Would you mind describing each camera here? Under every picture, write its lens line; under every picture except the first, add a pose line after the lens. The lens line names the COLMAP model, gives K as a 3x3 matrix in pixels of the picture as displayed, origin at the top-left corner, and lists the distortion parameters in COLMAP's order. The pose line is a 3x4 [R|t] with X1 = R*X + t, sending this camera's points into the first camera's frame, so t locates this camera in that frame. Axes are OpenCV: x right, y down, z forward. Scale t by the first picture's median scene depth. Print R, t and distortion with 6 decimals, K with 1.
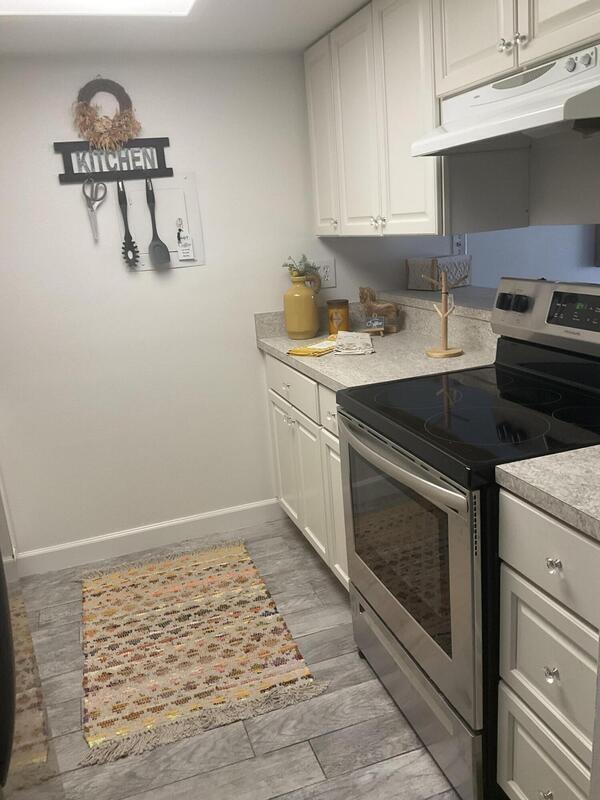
lens RADIAL K [[667.6, 0, 306.9], [0, 667.6, 404.8], [0, 0, 1]] dist [0.060977, -0.134546]
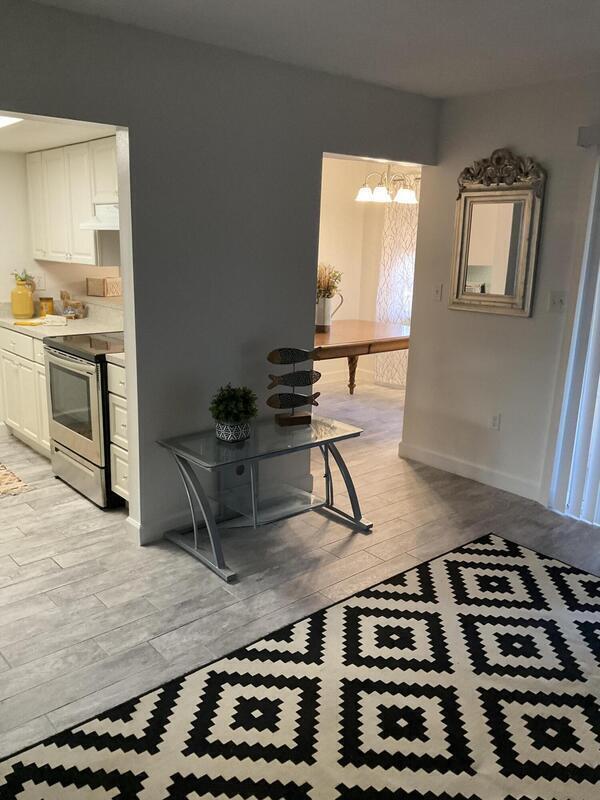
lens RADIAL K [[667.6, 0, 303.8], [0, 667.6, 395.2], [0, 0, 1]] dist [0.060977, -0.134546]
pose [[0.920516, 0.011260, 0.390542, -0.016817], [0.009118, 0.998693, -0.050287, 0.207944], [-0.390598, 0.049851, 0.919210, -0.917144]]
